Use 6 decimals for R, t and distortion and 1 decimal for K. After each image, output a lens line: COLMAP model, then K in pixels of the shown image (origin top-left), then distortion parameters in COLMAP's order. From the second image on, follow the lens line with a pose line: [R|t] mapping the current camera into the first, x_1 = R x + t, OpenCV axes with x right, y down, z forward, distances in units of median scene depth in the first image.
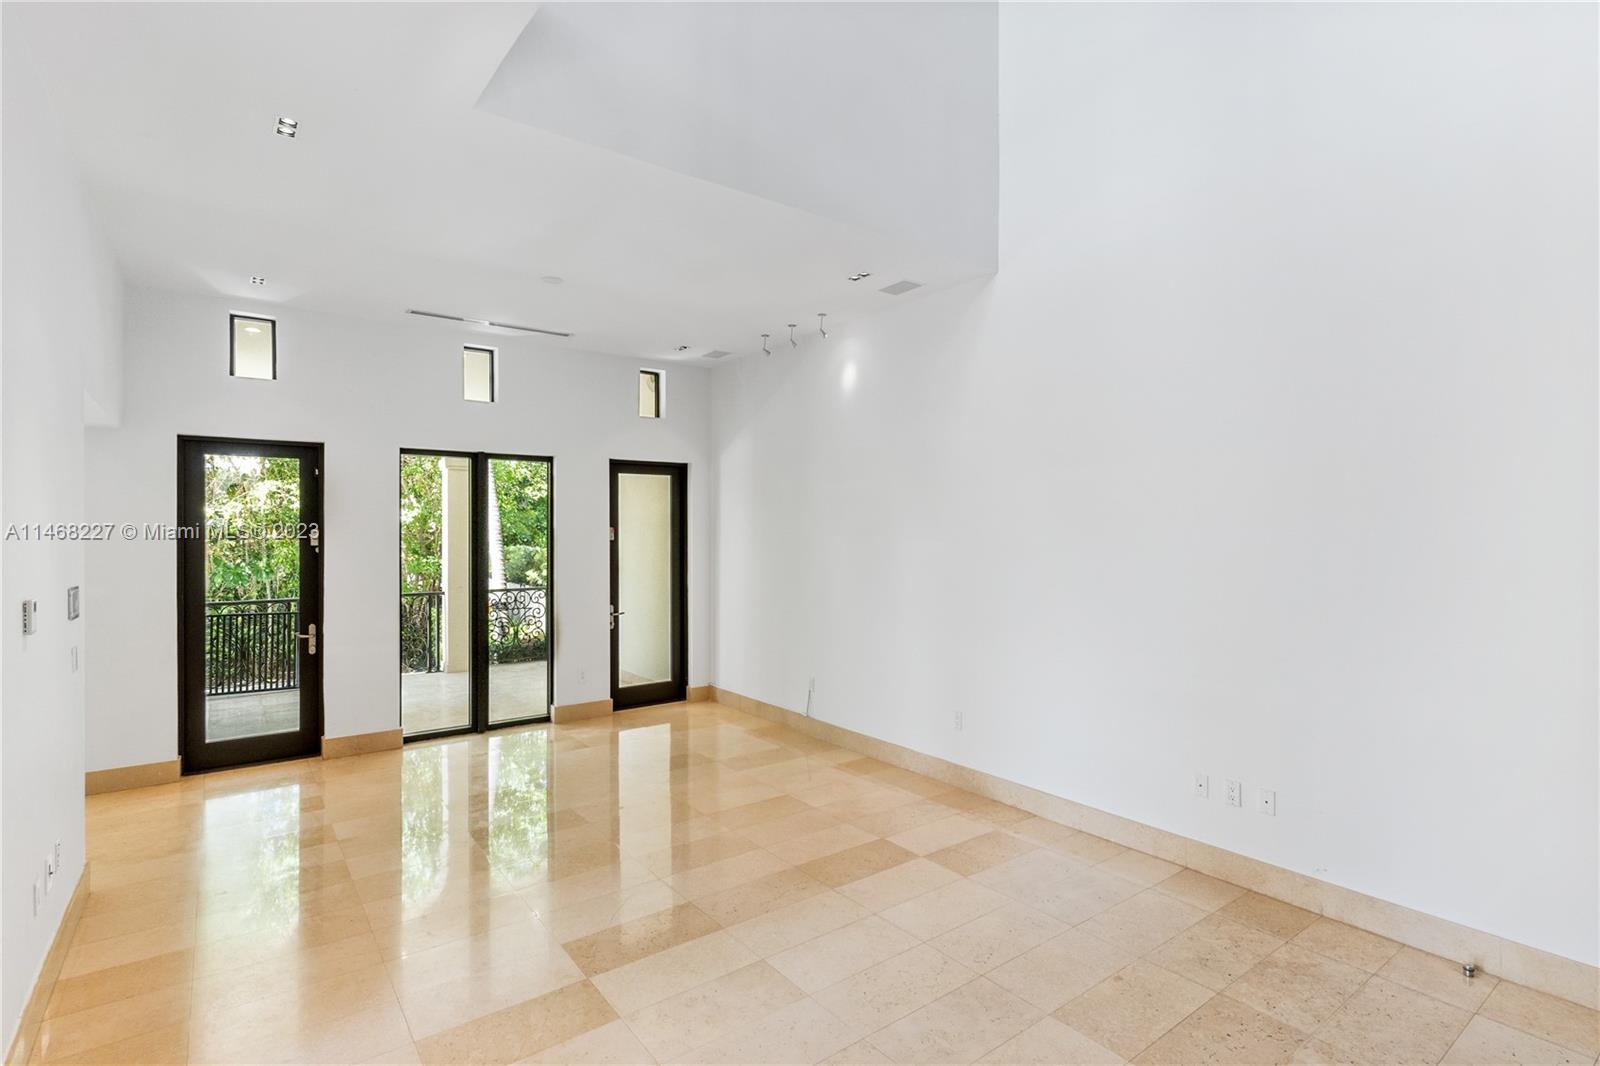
lens RADIAL K [[765.7, 0, 797.8], [0, 765.7, 531.3], [0, 0, 1]] dist [-0.000358, -0.000255]
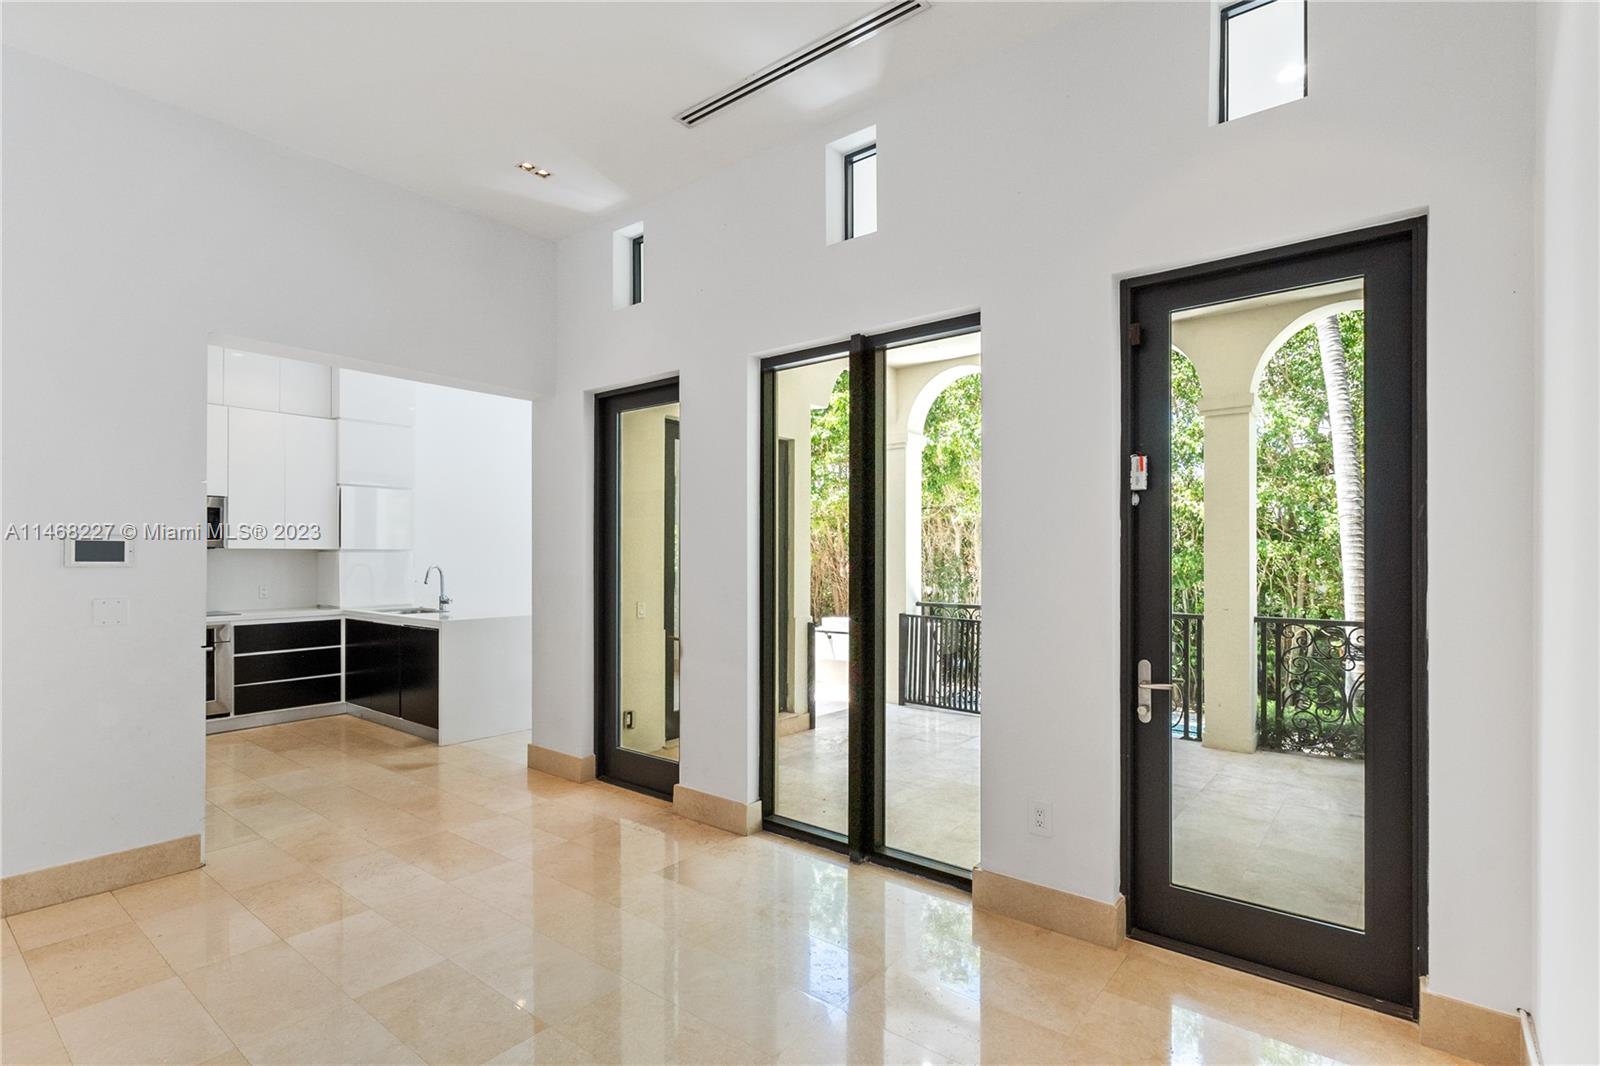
lens RADIAL K [[765.7, 0, 812.2], [0, 765.7, 550.5], [0, 0, 1]] dist [-0.000358, -0.000255]
pose [[0.256619, -0.003947, -0.966505, 0.115839], [-0.001629, 0.999988, -0.004516, 0.060827], [0.966511, 0.002733, 0.256610, 1.025950]]
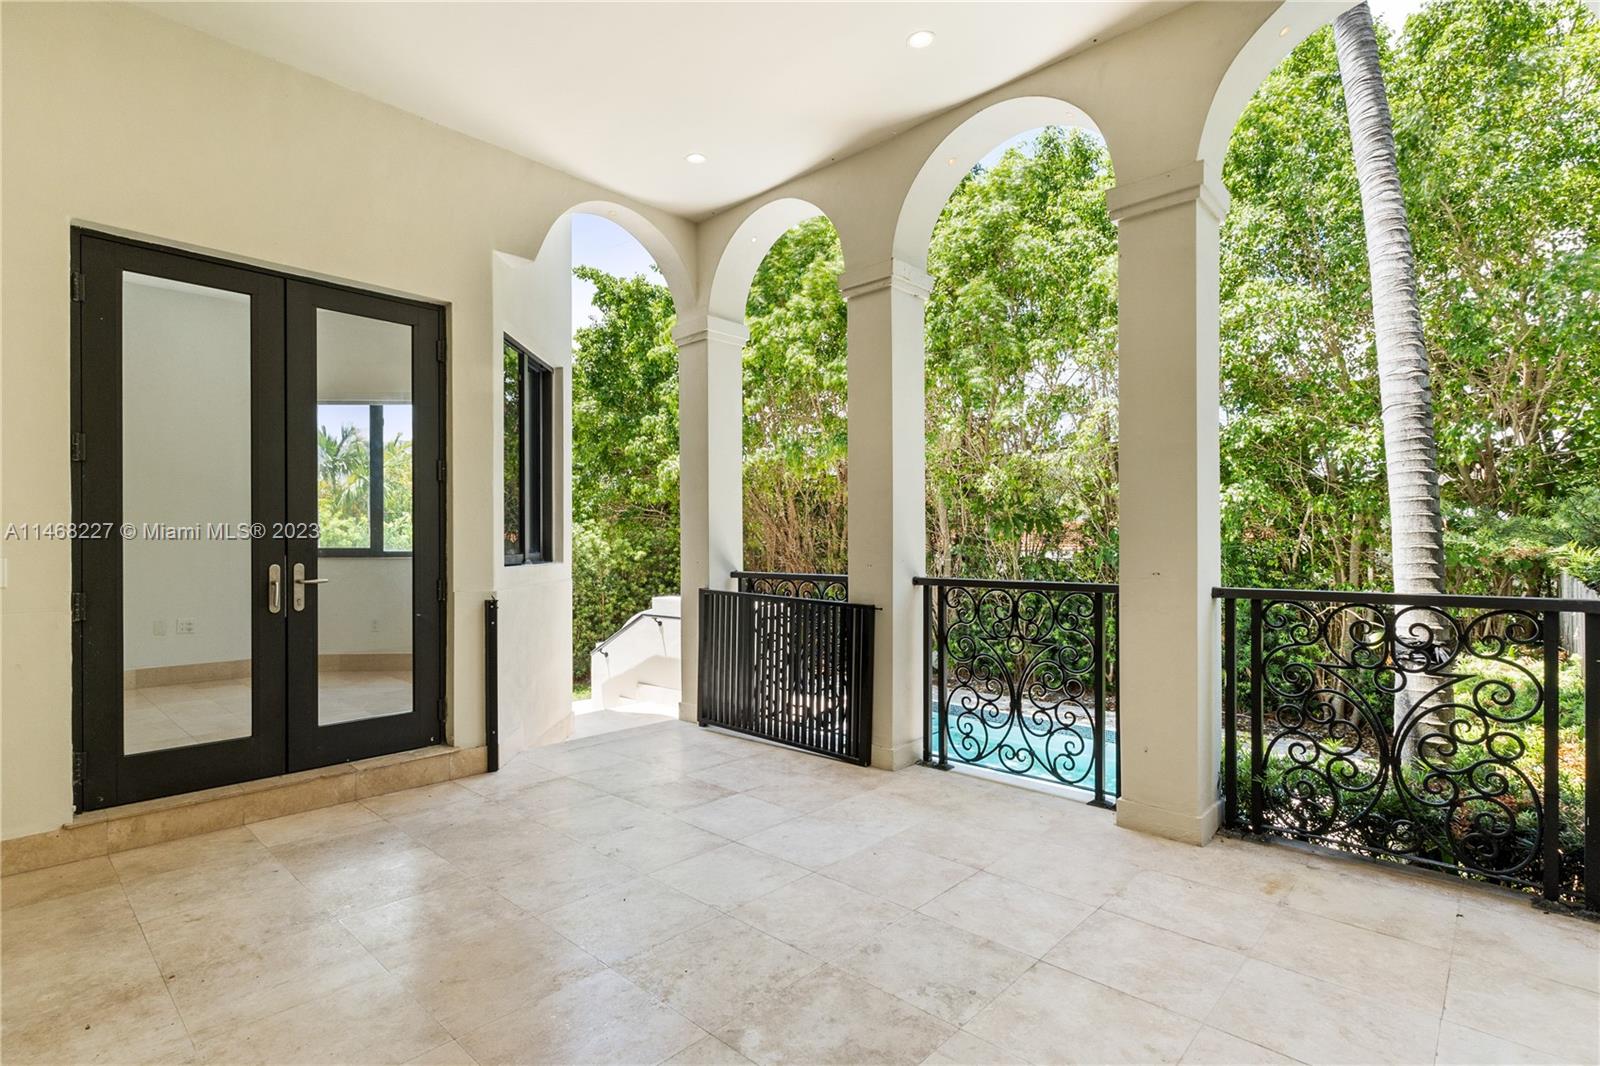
lens RADIAL K [[765.7, 0, 783.2], [0, 765.7, 542.1], [0, 0, 1]] dist [-0.000358, -0.000255]
pose [[0.167781, 0.003075, -0.985820, -0.254384], [0.009547, 0.999943, 0.004744, 0.108871], [0.985778, -0.010207, 0.167742, 1.495929]]
